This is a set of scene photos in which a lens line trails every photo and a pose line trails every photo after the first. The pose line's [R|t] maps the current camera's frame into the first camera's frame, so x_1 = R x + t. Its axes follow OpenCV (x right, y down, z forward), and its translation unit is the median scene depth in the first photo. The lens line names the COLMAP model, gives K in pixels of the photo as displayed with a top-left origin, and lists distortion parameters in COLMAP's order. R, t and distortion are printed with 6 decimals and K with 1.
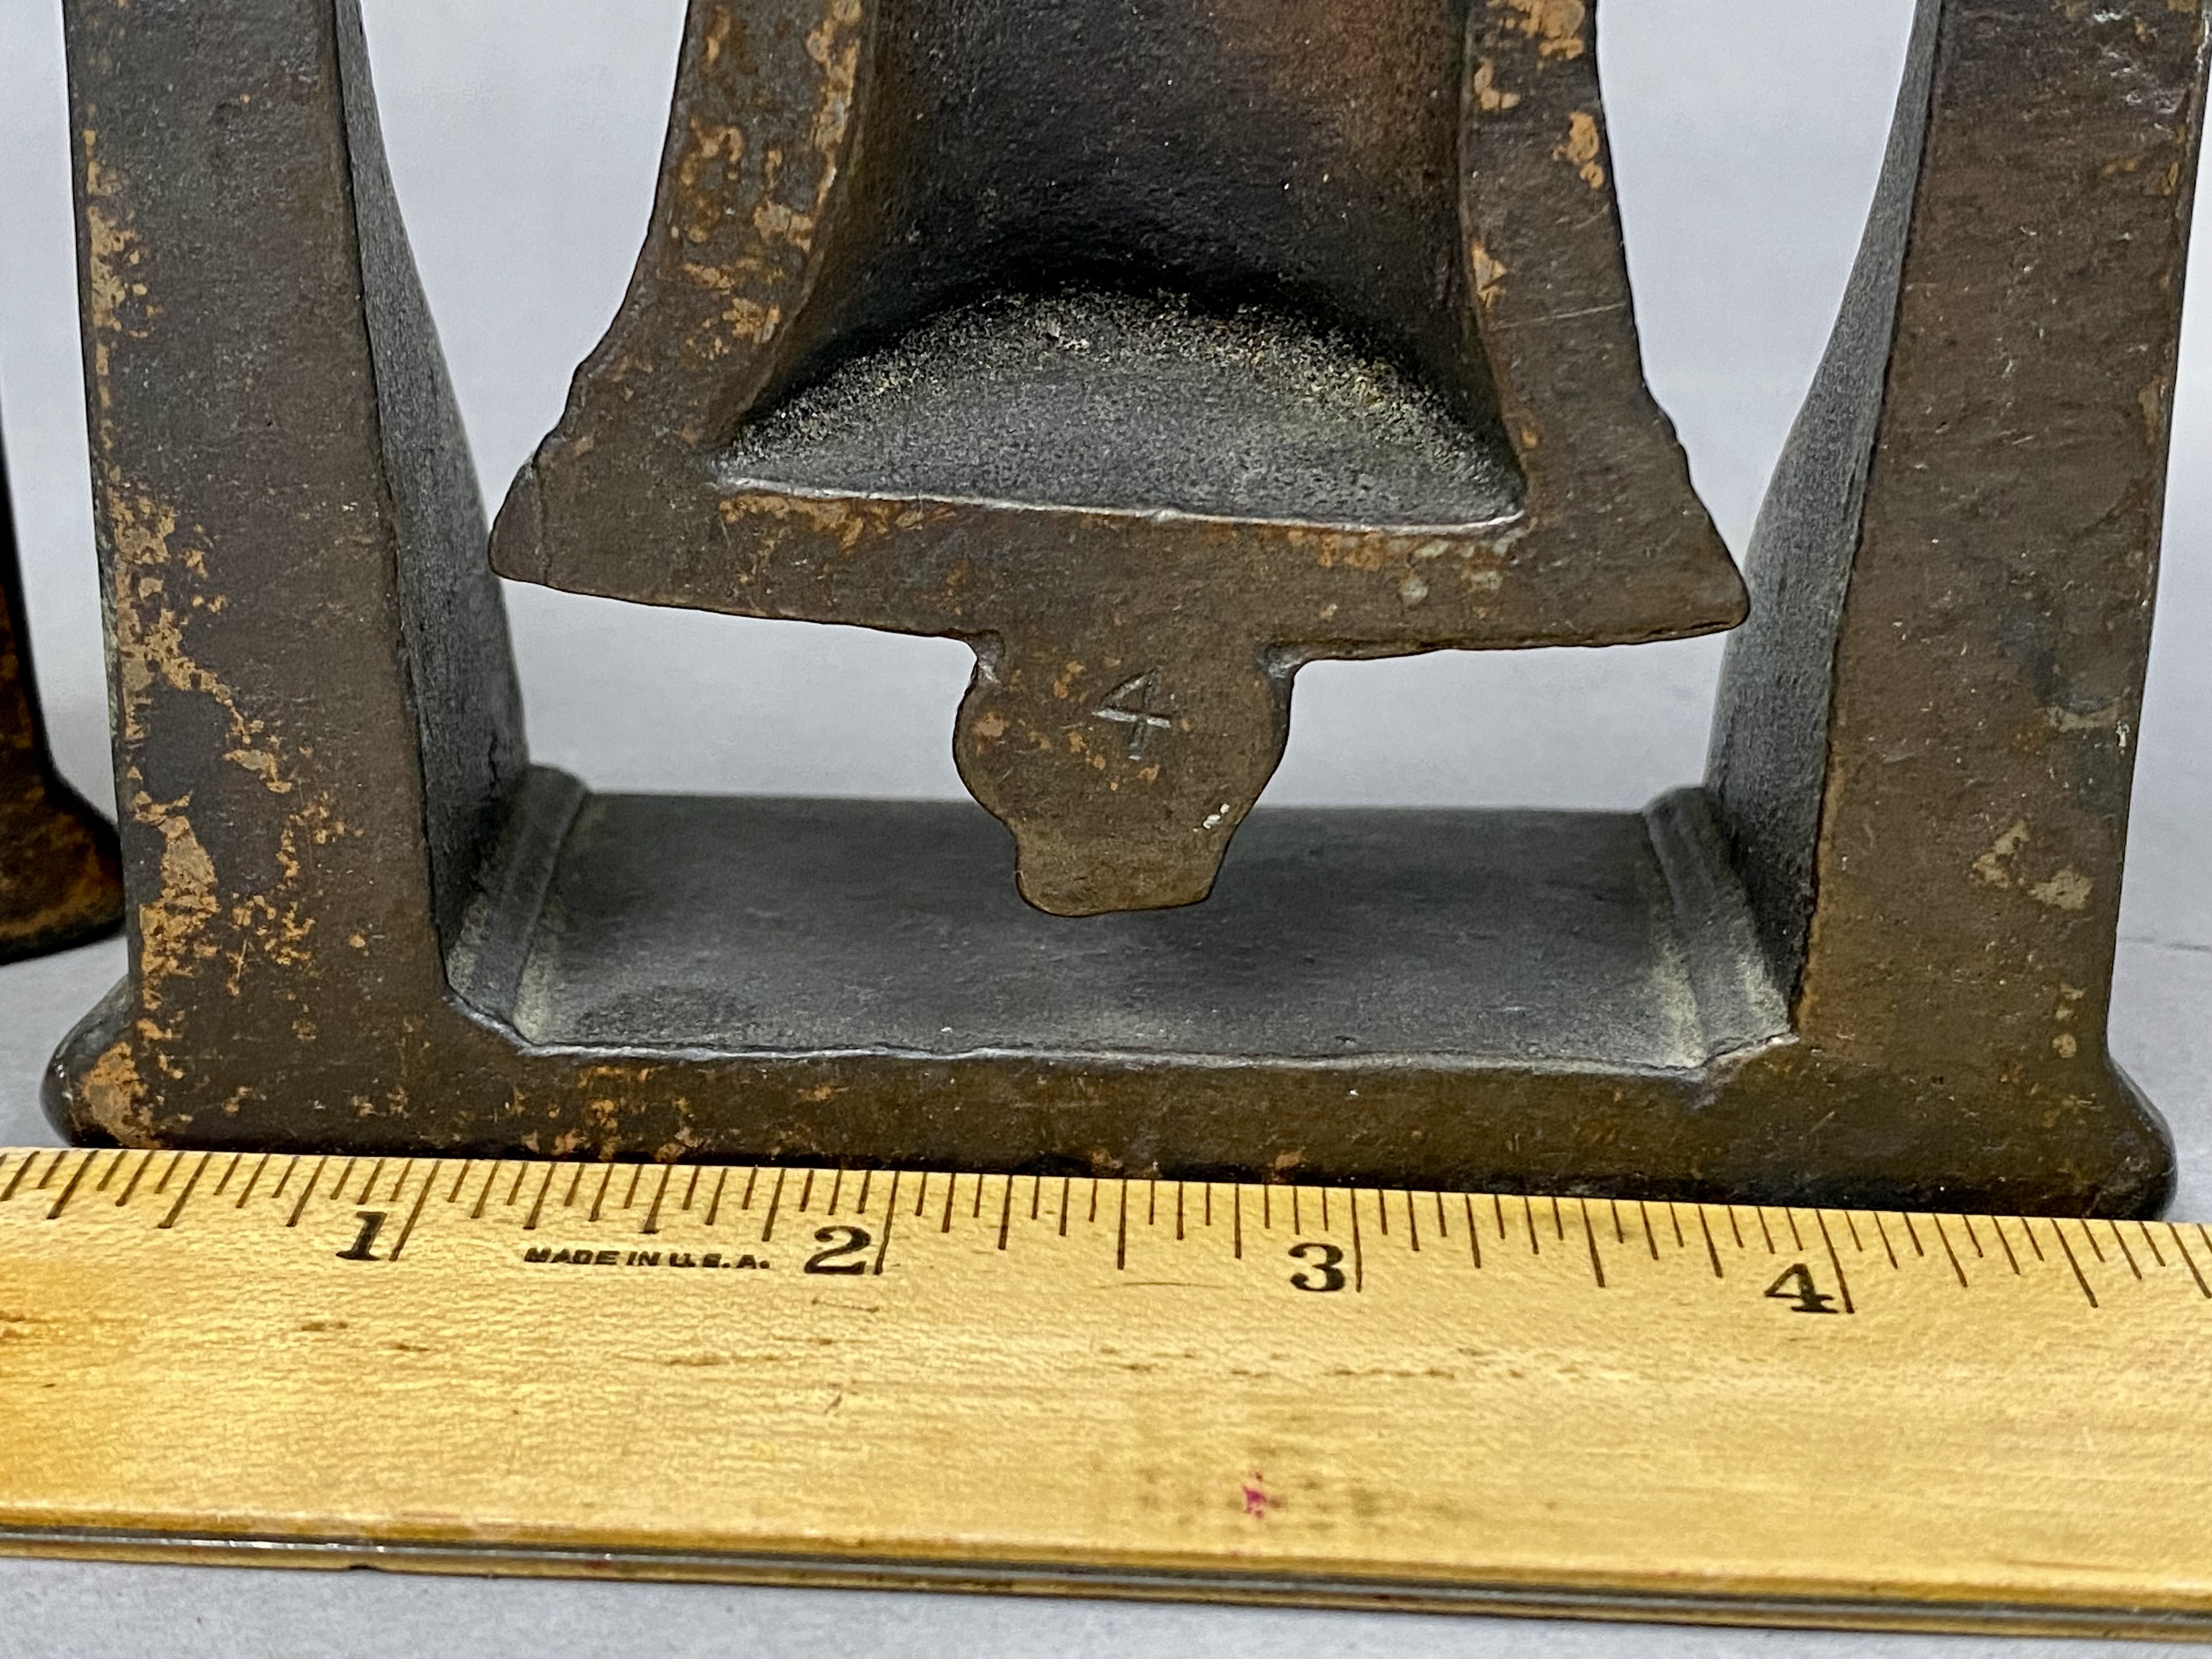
lens RADIAL K [[3240.0, 0, 1106.0], [0, 3240.0, 829.5], [0, 0, 1]] dist [0.239158, -0.925964]
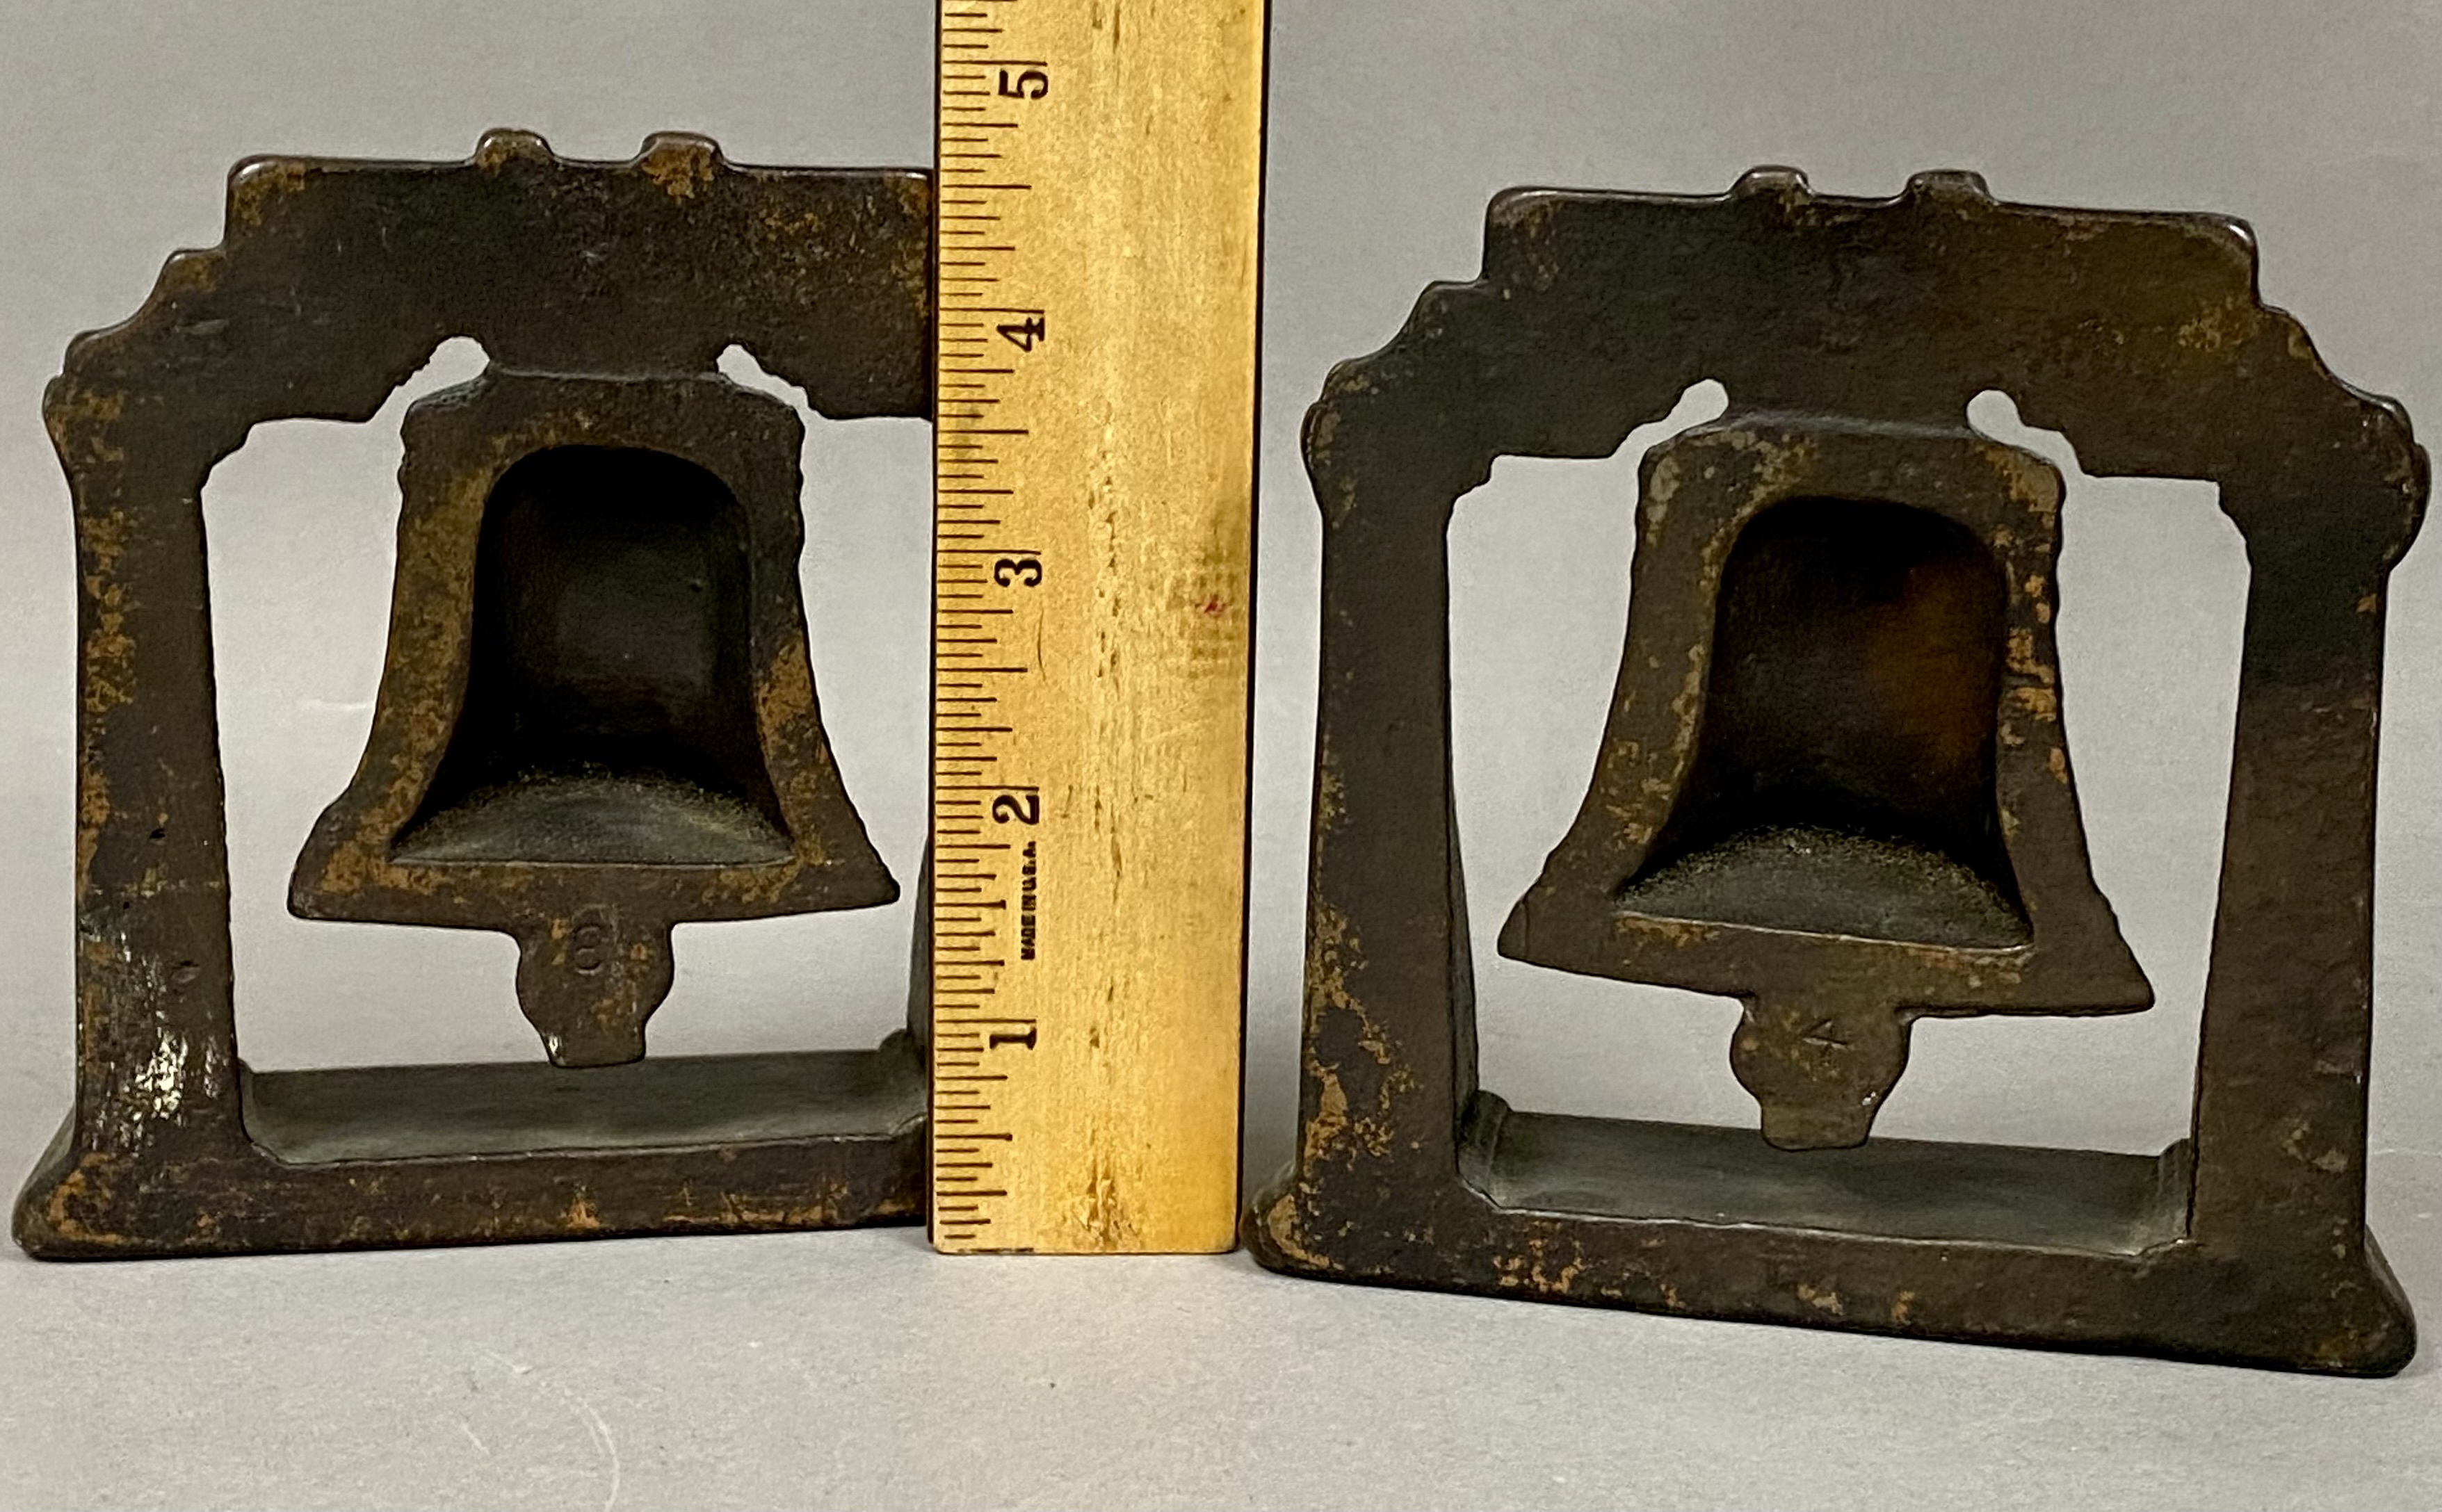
lens RADIAL K [[3912.2, 0, 1221.0], [0, 3912.2, 756.0], [0, 0, 1]] dist [0.154244, -0.126869]
pose [[0.982348, 0.030363, -0.184580, 0.080768], [-0.062291, 0.983520, -0.169728, 0.214732], [0.176385, 0.178229, 0.968051, -1.340143]]
